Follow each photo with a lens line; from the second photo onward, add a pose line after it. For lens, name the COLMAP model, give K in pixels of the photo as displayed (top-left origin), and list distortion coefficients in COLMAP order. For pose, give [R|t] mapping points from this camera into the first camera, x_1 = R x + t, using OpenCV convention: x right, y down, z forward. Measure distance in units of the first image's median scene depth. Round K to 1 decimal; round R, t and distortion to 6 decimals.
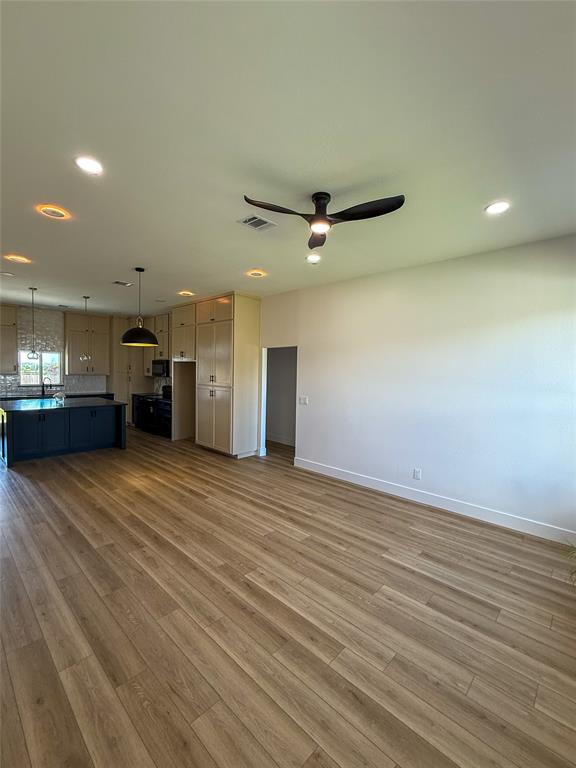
lens RADIAL K [[334.3, 0, 288.0], [0, 334.3, 384.0], [0, 0, 1]] dist [-0.000579, -0.000046]
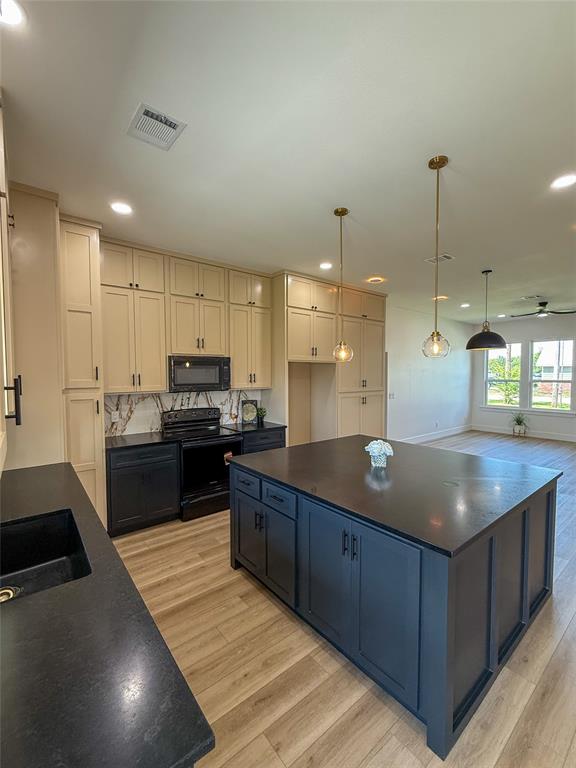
lens RADIAL K [[334.3, 0, 288.0], [0, 334.3, 384.0], [0, 0, 1]] dist [-0.000579, -0.000046]
pose [[0.131987, -0.054924, 0.989729, -1.757661], [0.043761, 0.997813, 0.049537, -0.104662], [-0.990285, 0.036773, 0.134102, 1.698461]]
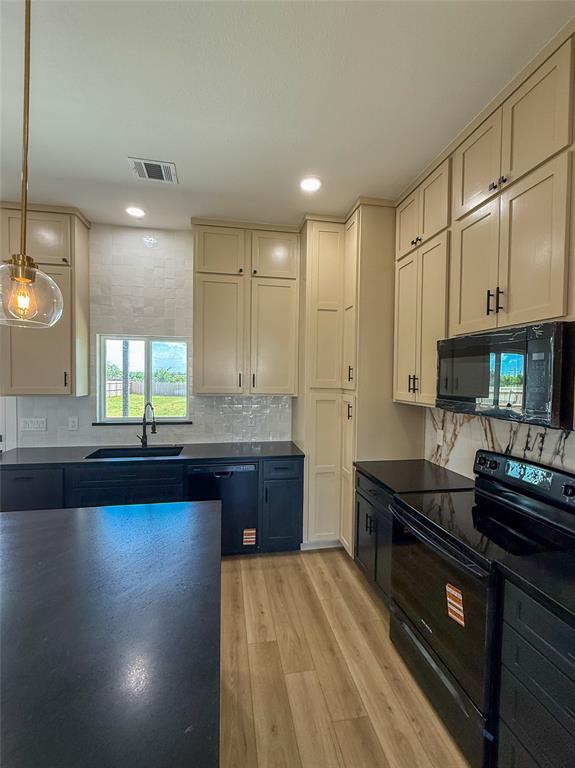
lens RADIAL K [[338.5, 0, 280.2], [0, 338.5, 384.7], [0, 0, 1]] dist [0.000033, 0.000008]
pose [[0.807369, 0.002038, -0.590043, -0.765580], [-0.014837, 0.999748, -0.016849, -0.074440], [0.589860, 0.022358, 0.807196, 1.597747]]
